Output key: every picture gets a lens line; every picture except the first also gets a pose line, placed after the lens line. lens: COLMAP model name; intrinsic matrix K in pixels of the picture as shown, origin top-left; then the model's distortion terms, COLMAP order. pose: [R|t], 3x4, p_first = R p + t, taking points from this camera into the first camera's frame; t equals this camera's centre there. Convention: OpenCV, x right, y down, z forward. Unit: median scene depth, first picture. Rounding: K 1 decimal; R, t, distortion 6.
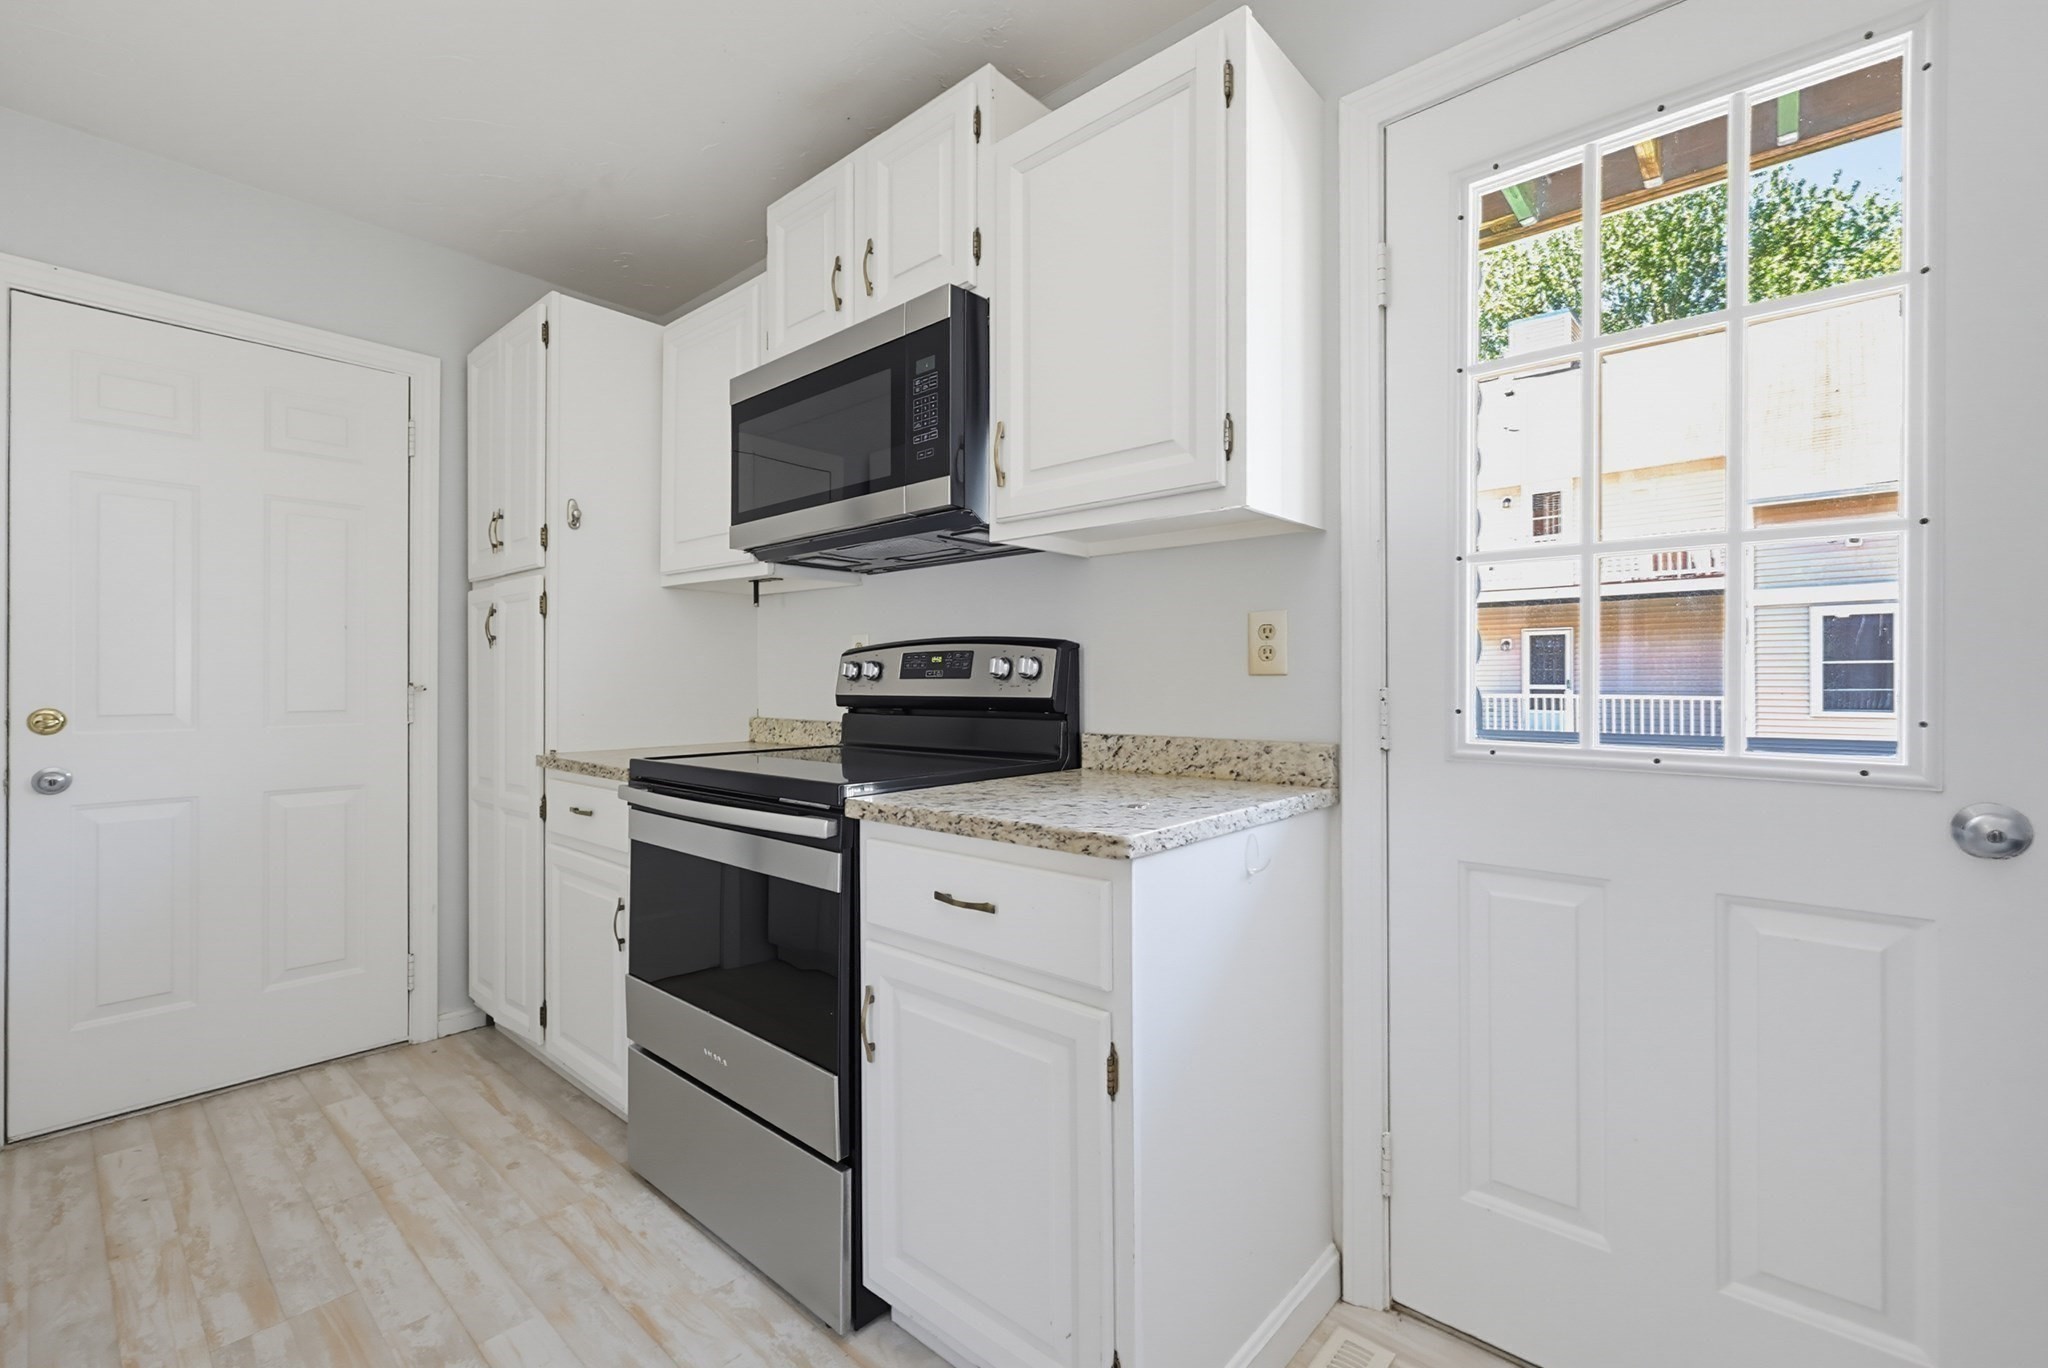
lens RADIAL K [[875.6, 0, 1024.0], [0, 875.6, 684.0], [0, 0, 1]] dist [0.000351, 0.000276]
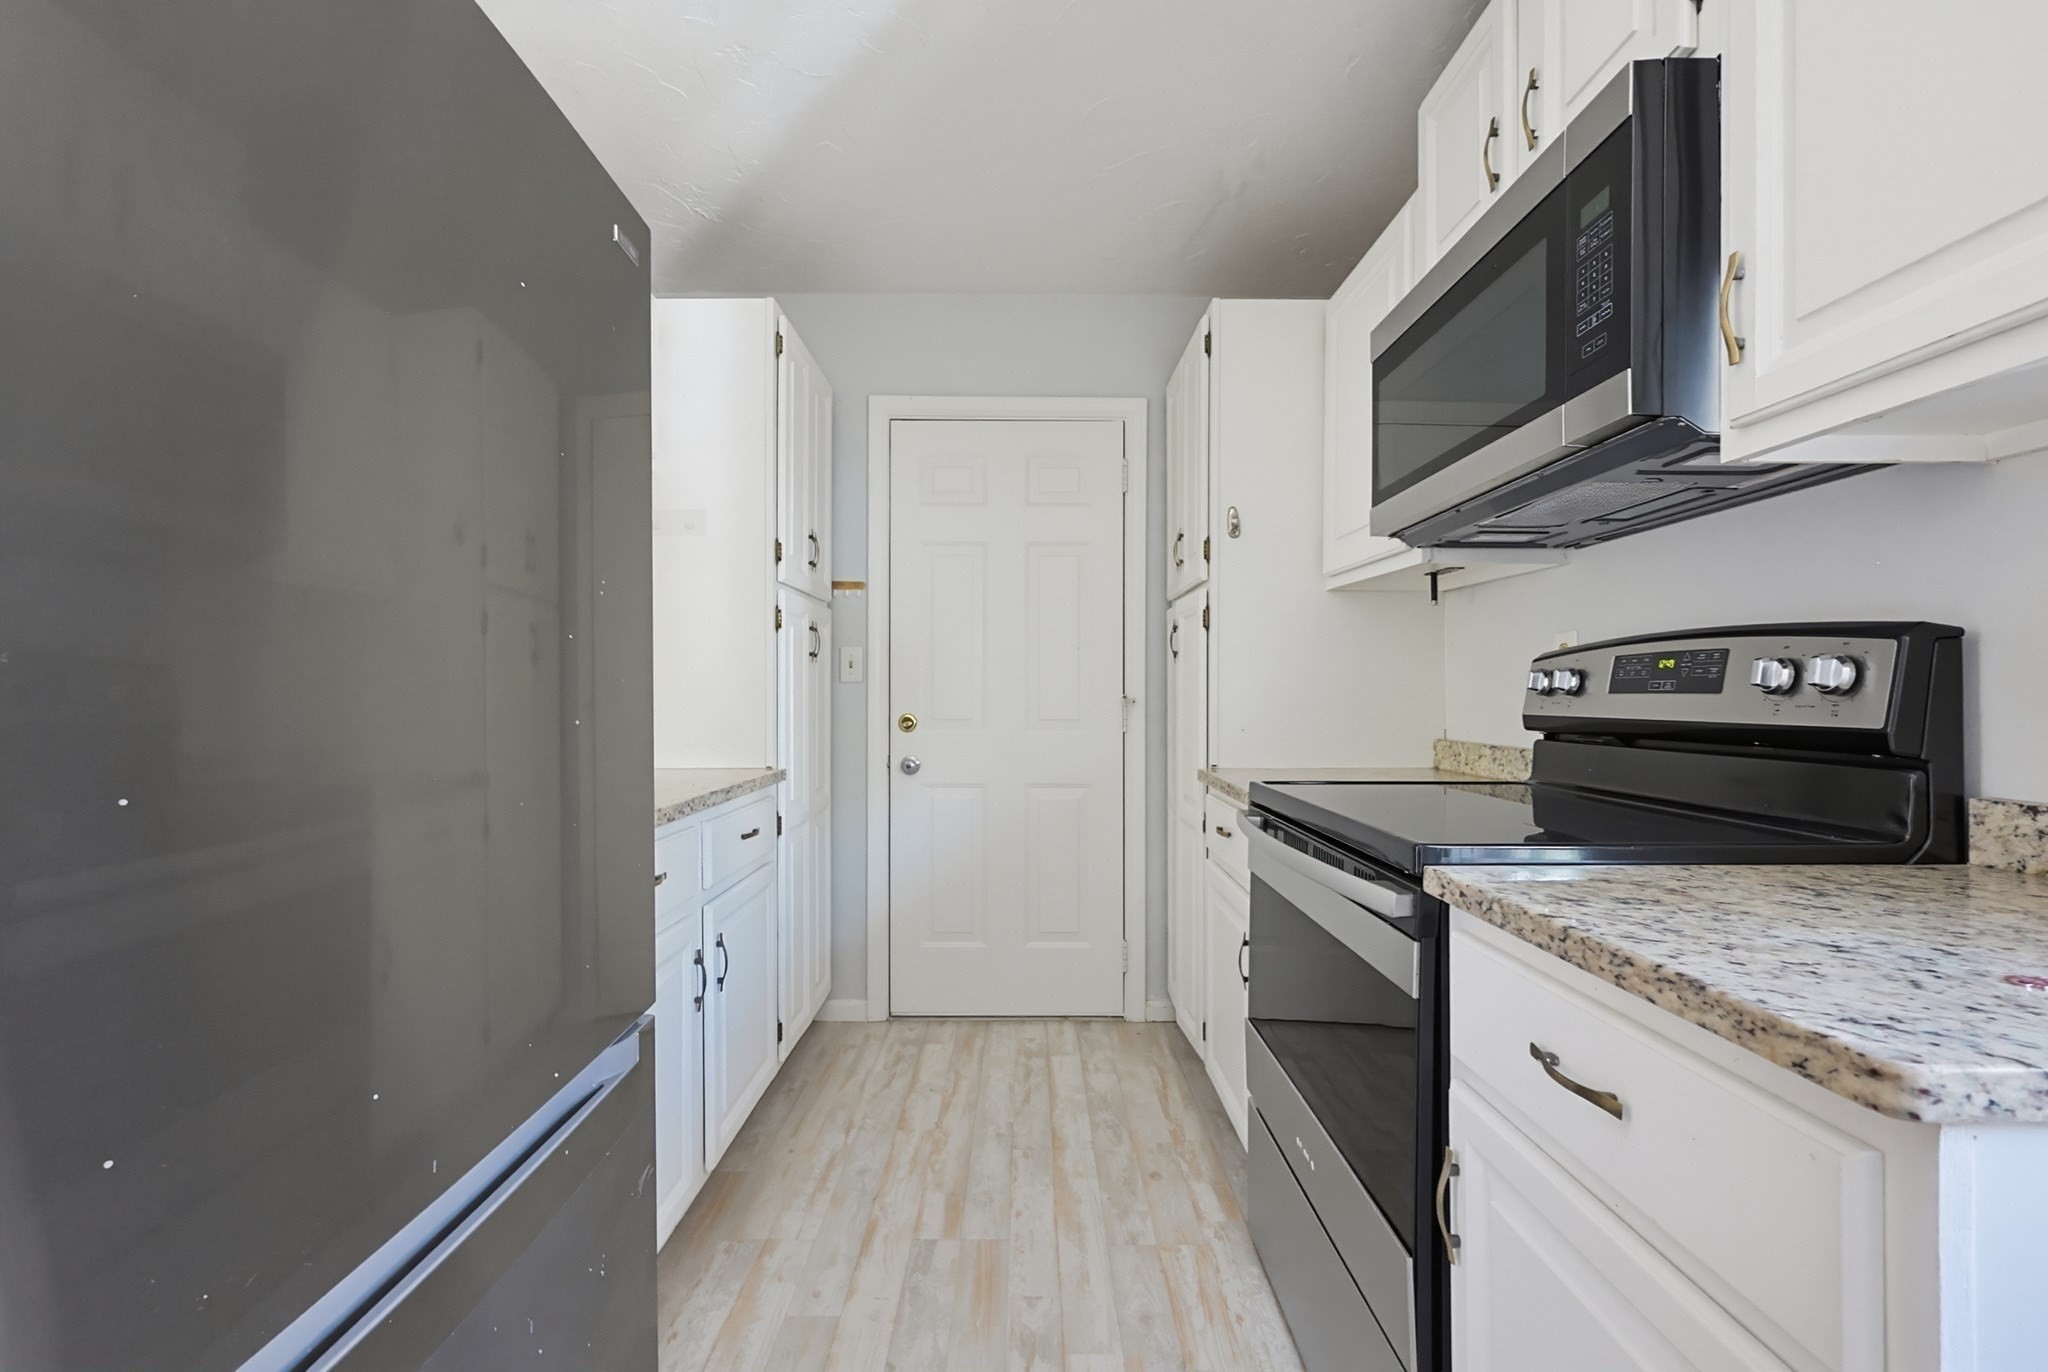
lens RADIAL K [[889.7, 0, 1030.1], [0, 889.7, 694.2], [0, 0, 1]] dist [-0.000773, 0.000040]
pose [[0.667300, 0.002169, -0.744786, 0.082071], [-0.004257, 0.999991, -0.000903, -0.002848], [0.744777, 0.003773, 0.667302, 0.210082]]
